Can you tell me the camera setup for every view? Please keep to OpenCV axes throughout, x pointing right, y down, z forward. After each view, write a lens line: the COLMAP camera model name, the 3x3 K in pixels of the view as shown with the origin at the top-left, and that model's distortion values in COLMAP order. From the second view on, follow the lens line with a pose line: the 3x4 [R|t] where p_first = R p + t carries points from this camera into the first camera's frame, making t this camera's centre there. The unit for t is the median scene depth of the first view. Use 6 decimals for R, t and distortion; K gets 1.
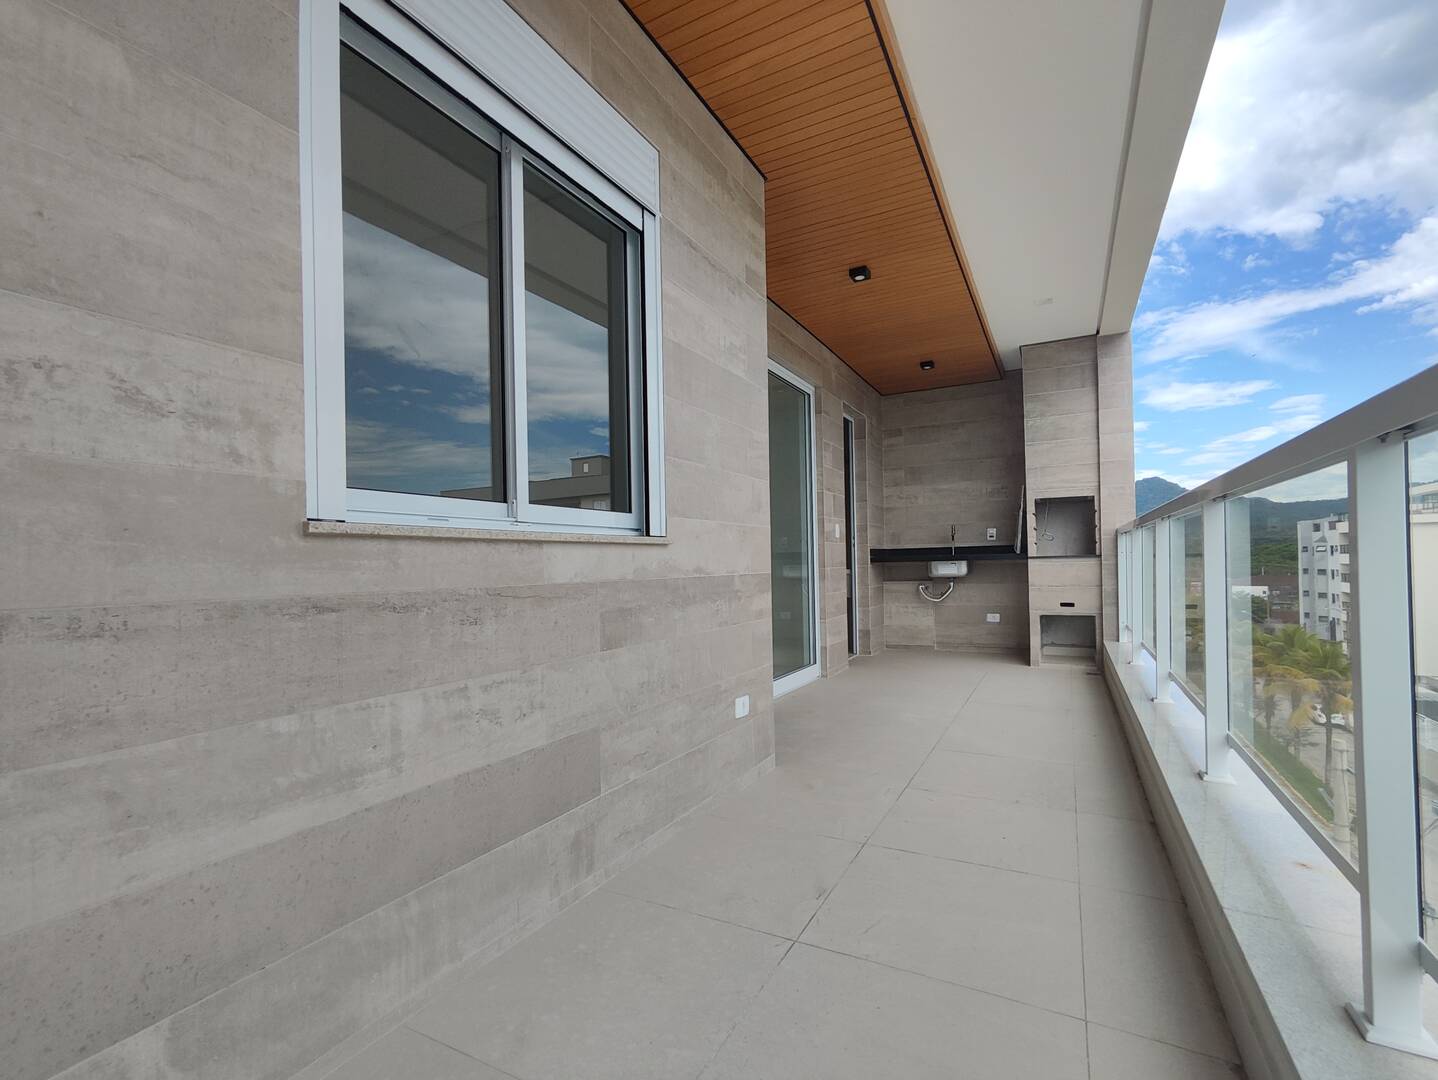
lens RADIAL K [[655.3, 0, 722.3], [0, 655.3, 545.1], [0, 0, 1]] dist [-0.001969, -0.000164]
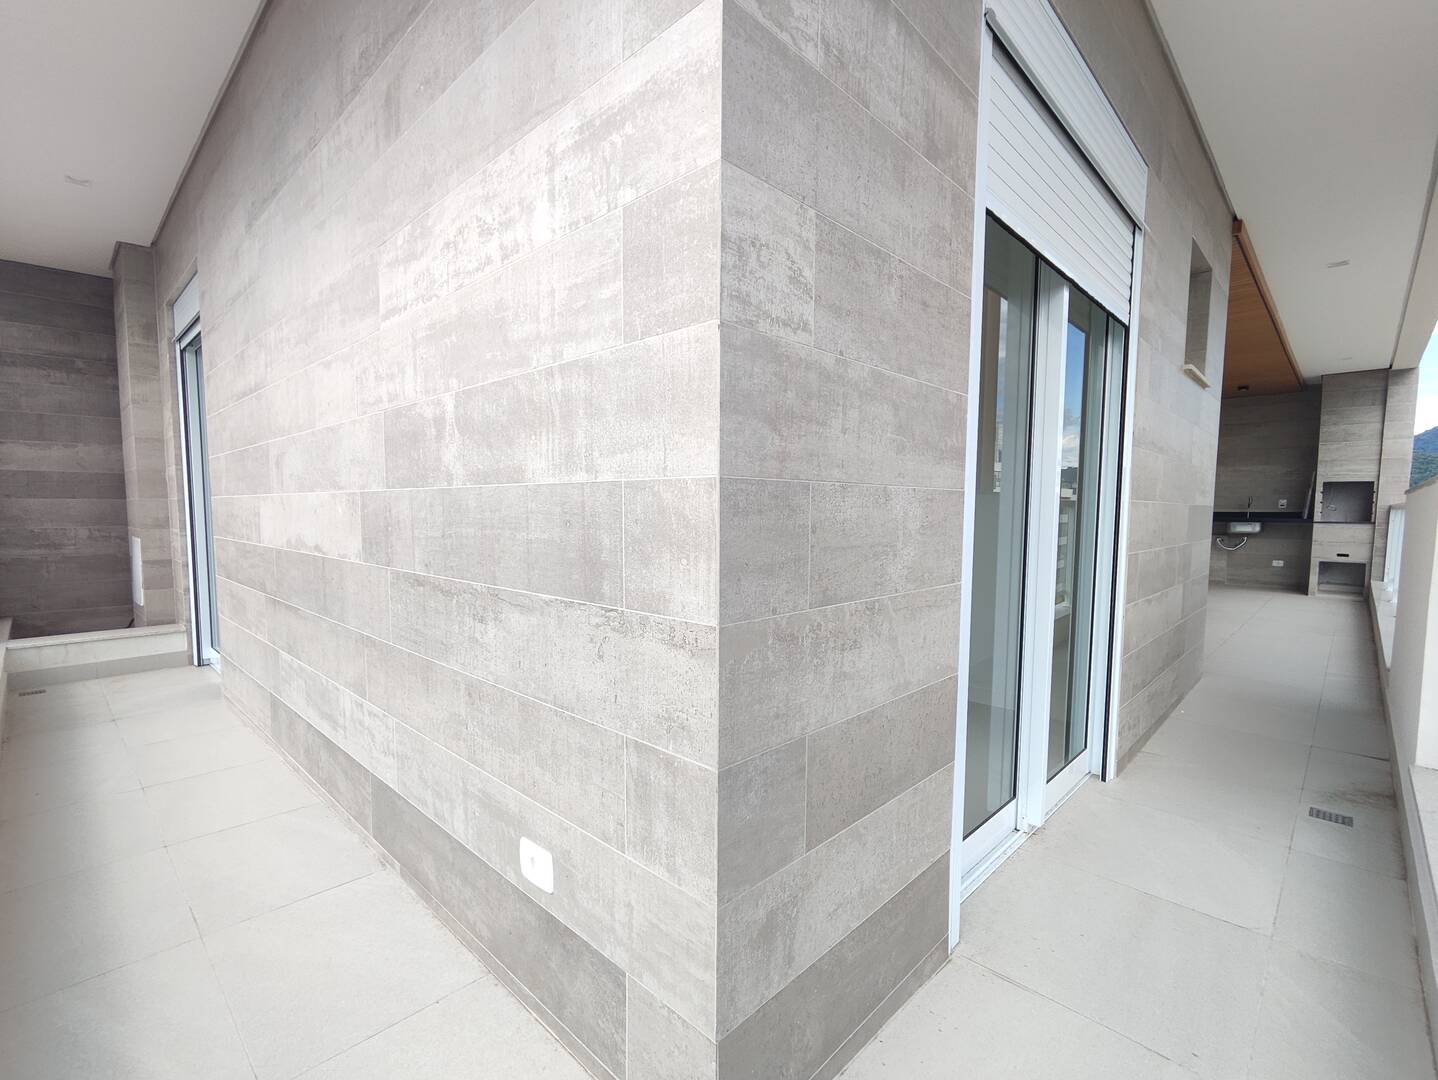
lens RADIAL K [[658.5, 0, 725.8], [0, 658.5, 546.3], [0, 0, 1]] dist [-0.008556, 0.010857]
pose [[0.959803, 0.045752, -0.276921, -0.378075], [-0.020945, 0.995549, 0.091887, -0.034371], [0.279892, -0.082393, 0.956489, -0.768635]]
